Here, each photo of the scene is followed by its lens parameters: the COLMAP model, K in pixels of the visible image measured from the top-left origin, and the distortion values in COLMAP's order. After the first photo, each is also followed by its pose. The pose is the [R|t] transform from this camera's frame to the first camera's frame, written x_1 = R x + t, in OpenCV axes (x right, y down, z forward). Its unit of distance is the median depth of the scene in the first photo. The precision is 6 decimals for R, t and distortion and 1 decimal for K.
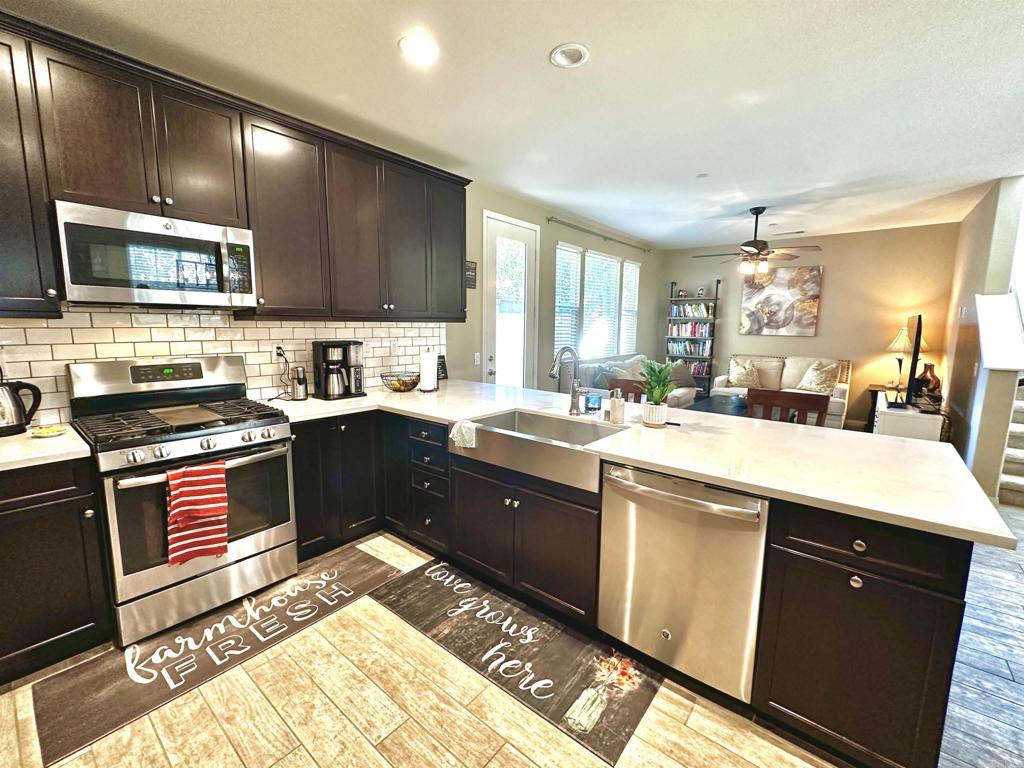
lens RADIAL K [[438.1, 0, 512.0], [0, 438.1, 384.0], [0, 0, 1]] dist [0.000501, 0.000194]
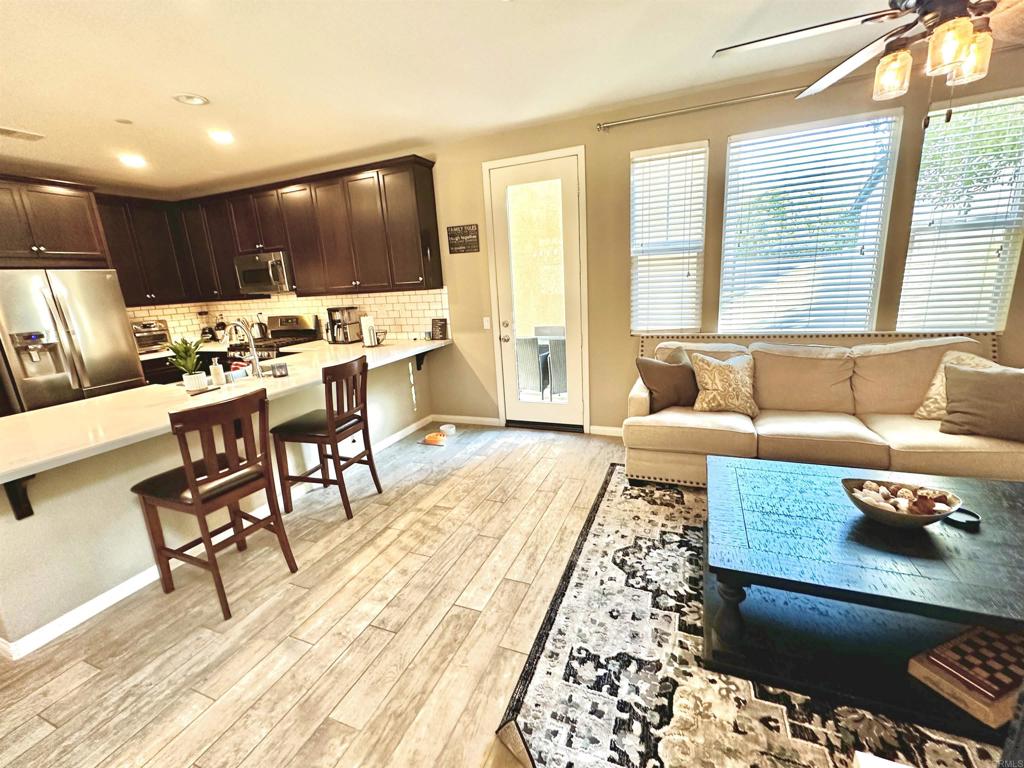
lens RADIAL K [[438.1, 0, 512.0], [0, 438.1, 384.0], [0, 0, 1]] dist [0.000501, 0.000194]
pose [[0.289456, 0.195422, -0.937030, 1.333538], [-0.070453, 0.980632, 0.182752, -0.161471], [0.954595, 0.013118, 0.297618, 1.139163]]
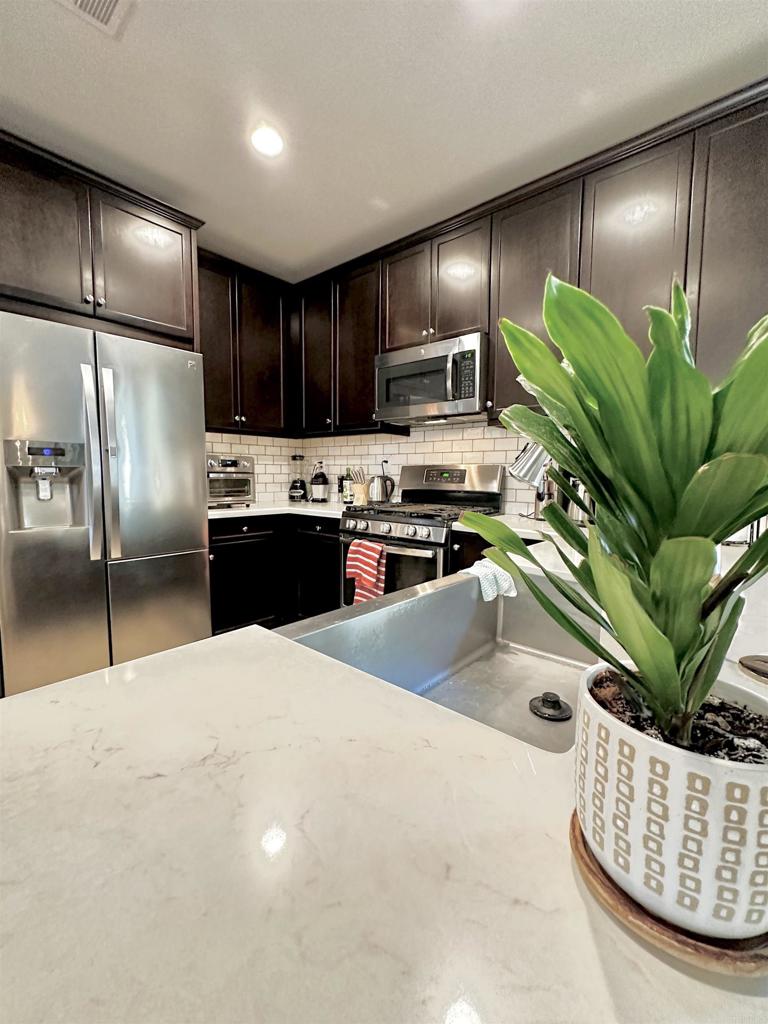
lens RADIAL K [[438.1, 0, 384.0], [0, 438.1, 512.0], [0, 0, 1]] dist [0.000501, 0.000194]
pose [[-0.027760, 0.076405, -0.996690, 0.337972], [-0.148960, 0.985626, 0.079705, -0.000401], [0.988453, 0.150680, -0.015980, 0.700065]]
